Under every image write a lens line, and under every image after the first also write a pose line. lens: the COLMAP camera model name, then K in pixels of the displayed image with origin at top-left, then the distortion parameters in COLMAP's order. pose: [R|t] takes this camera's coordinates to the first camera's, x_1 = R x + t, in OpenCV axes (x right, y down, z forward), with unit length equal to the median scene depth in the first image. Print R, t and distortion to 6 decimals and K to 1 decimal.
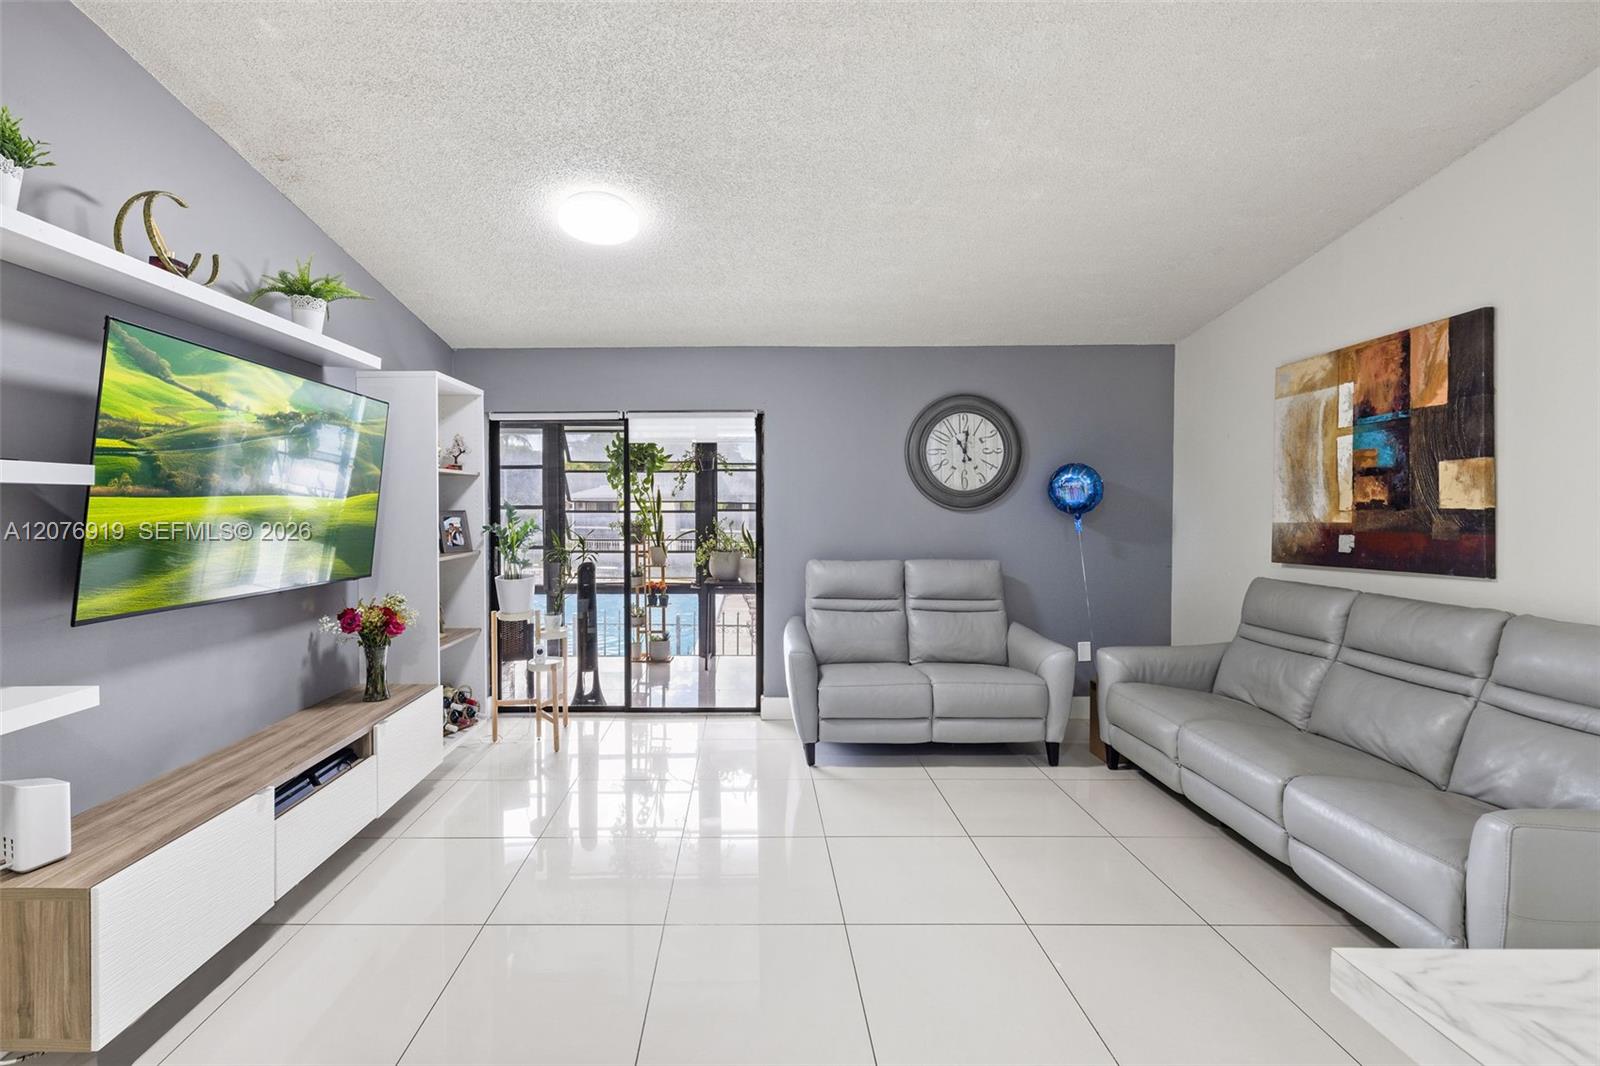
lens RADIAL K [[686.0, 0, 751.9], [0, 686.0, 511.8], [0, 0, 1]] dist [0.001749, 0.000340]
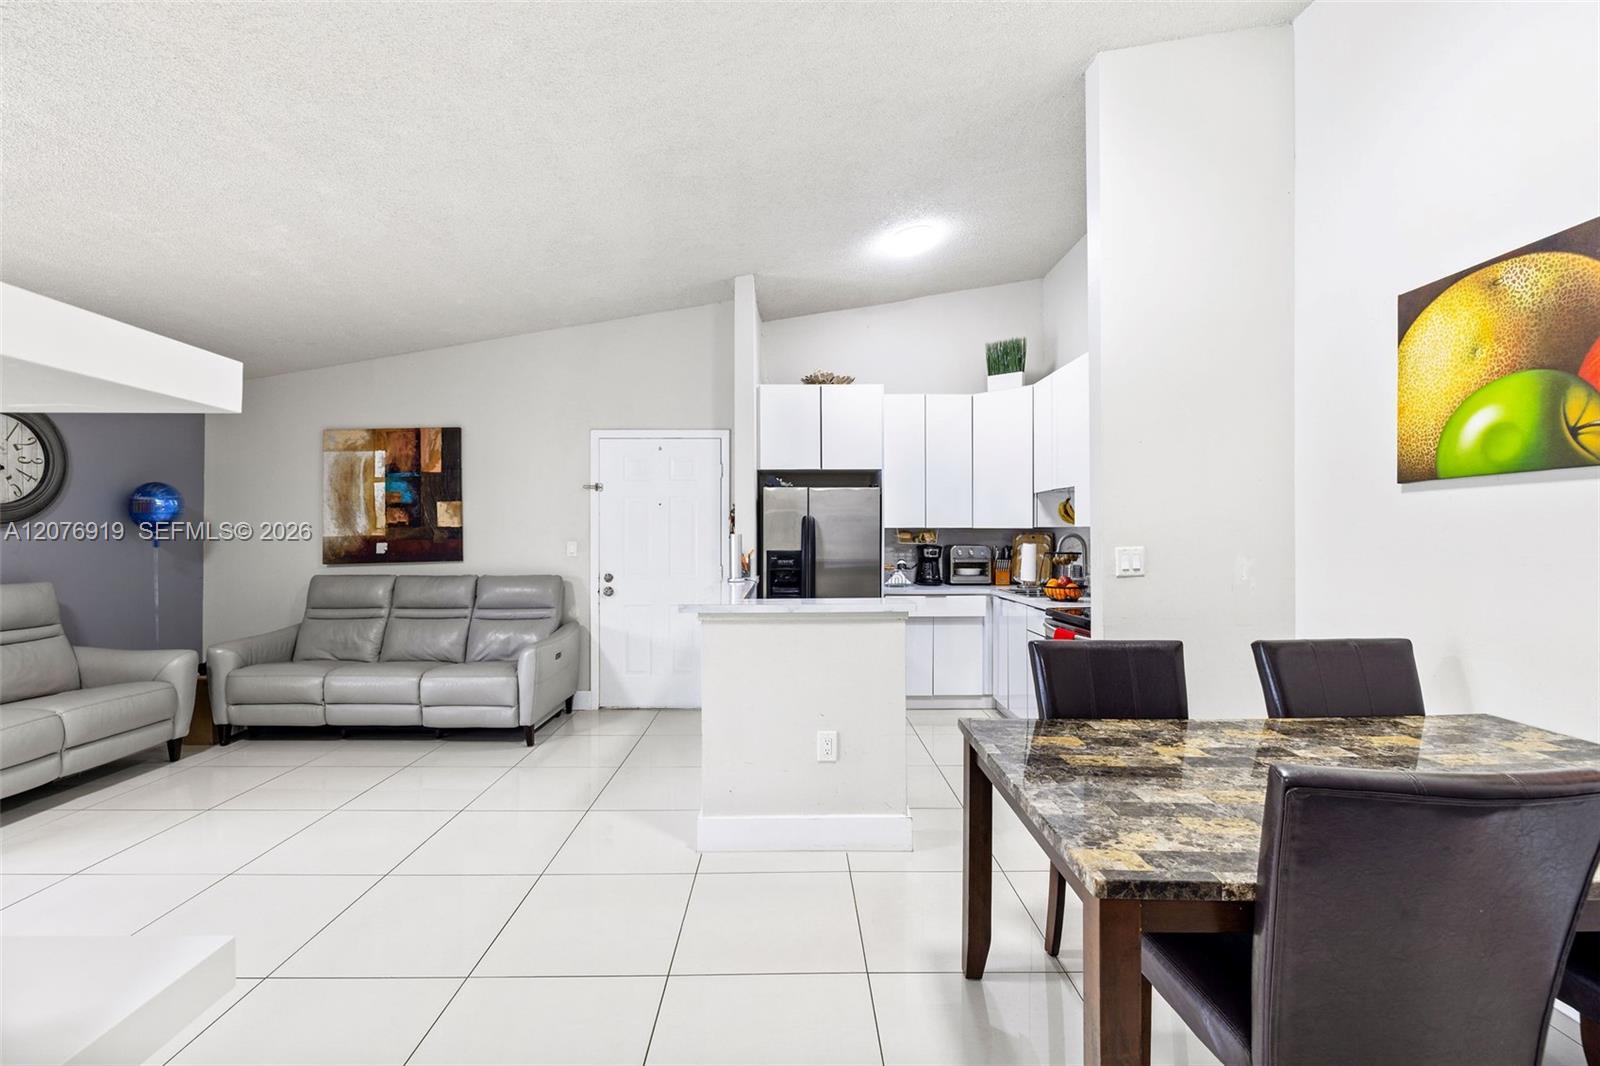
lens RADIAL K [[686.0, 0, 793.8], [0, 686.0, 530.6], [0, 0, 1]] dist [0.001749, 0.000340]
pose [[-0.012286, 0.005778, 0.999908, -0.753668], [0.007606, 0.999955, -0.005685, 0.020236], [-0.999896, 0.007536, -0.012330, 0.033187]]
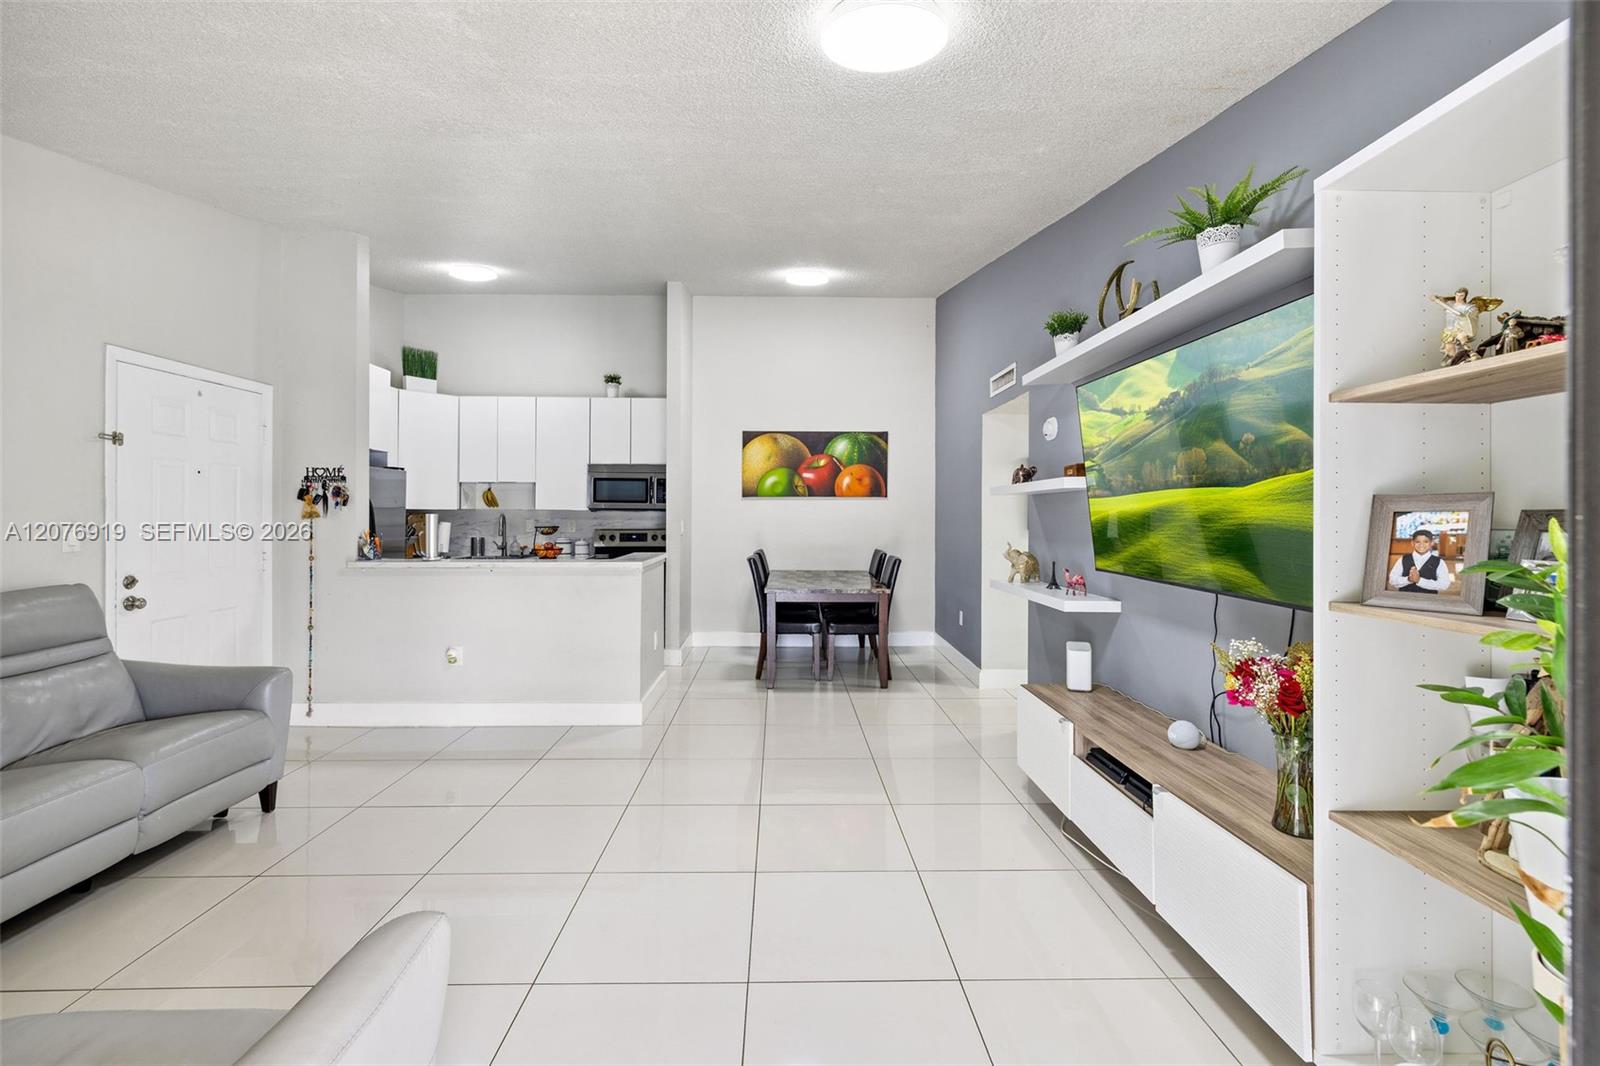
lens RADIAL K [[686.0, 0, 787.9], [0, 686.0, 513.5], [0, 0, 1]] dist [0.001749, 0.000340]
pose [[-0.999642, -0.001533, -0.026716, -0.104876], [-0.001685, 0.999983, 0.005671, 0.008484], [0.026707, 0.005714, -0.999627, 1.487213]]
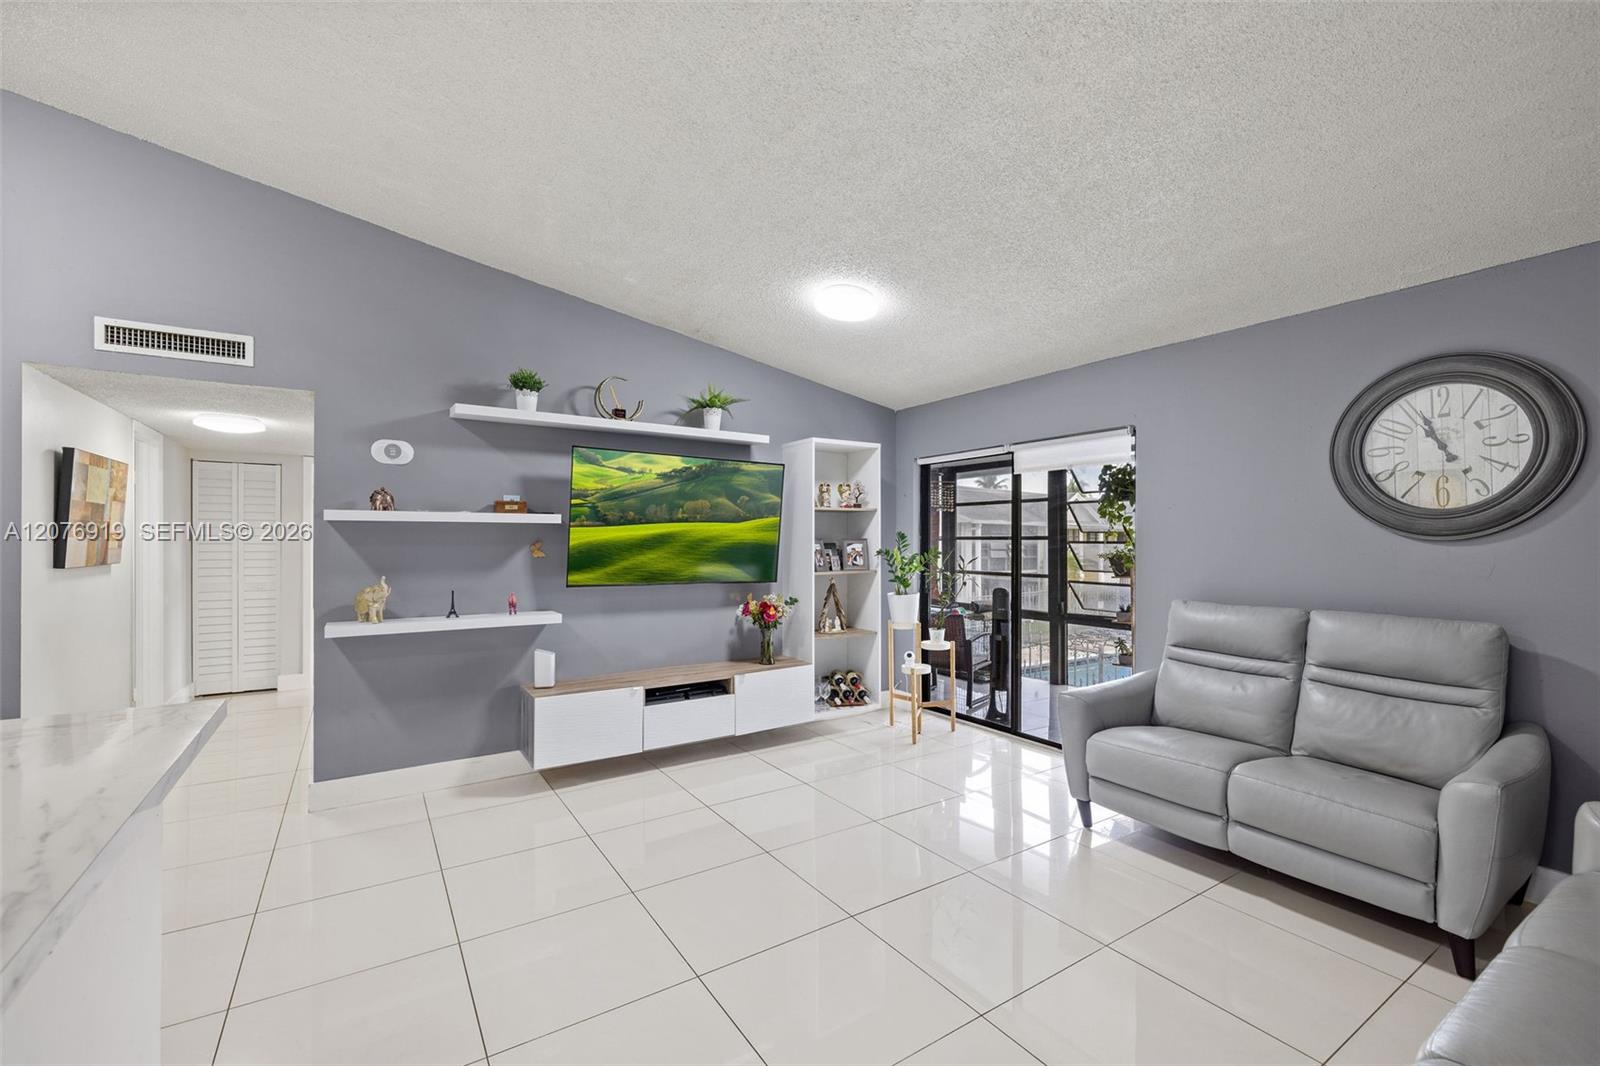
lens RADIAL K [[678.9, 0, 797.1], [0, 678.9, 538.2], [0, 0, 1]] dist [0.004412, -0.000240]
pose [[0.551866, 0.000646, -0.833932, 0.689341], [-0.013098, 0.999883, -0.007894, 0.011800], [0.833830, 0.015279, 0.551810, 0.230071]]
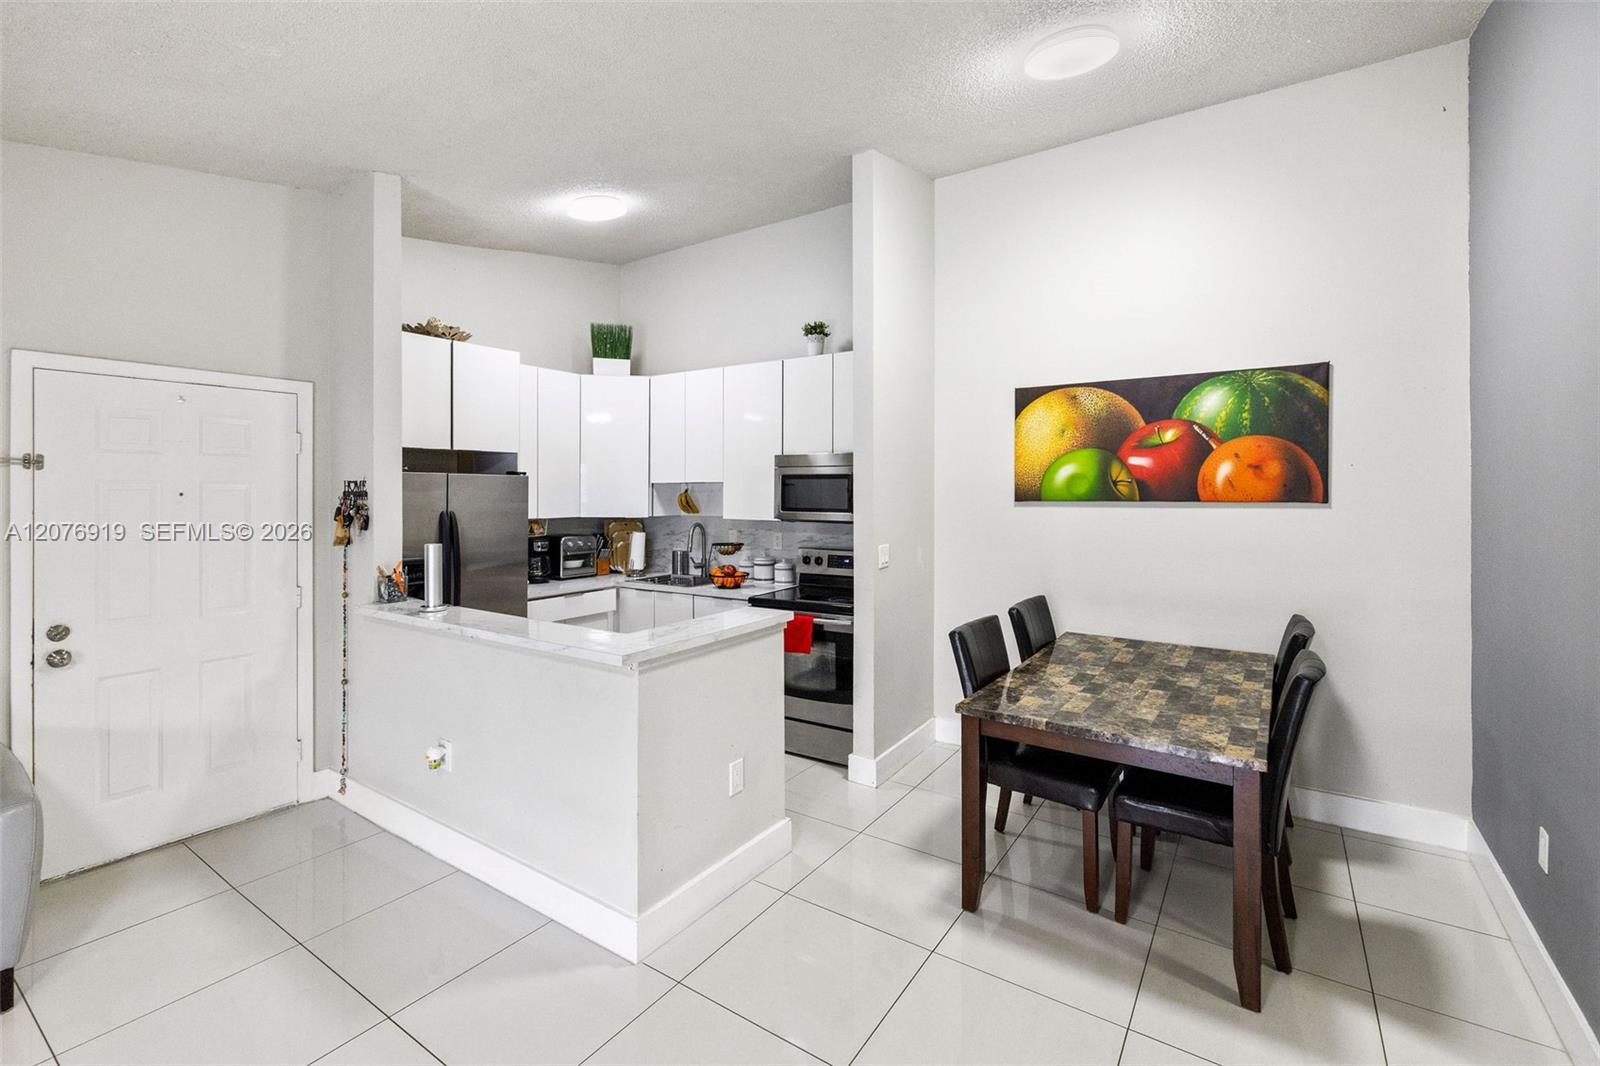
lens RADIAL K [[715.4, 0, 782.2], [0, 715.4, 486.6], [0, 0, 1]] dist [0.002375, 0.001785]
pose [[-0.827701, 0.005905, 0.561138, -0.397694], [0.005757, 0.999981, -0.002032, -0.056173], [-0.561139, 0.001549, -0.827720, 0.675786]]
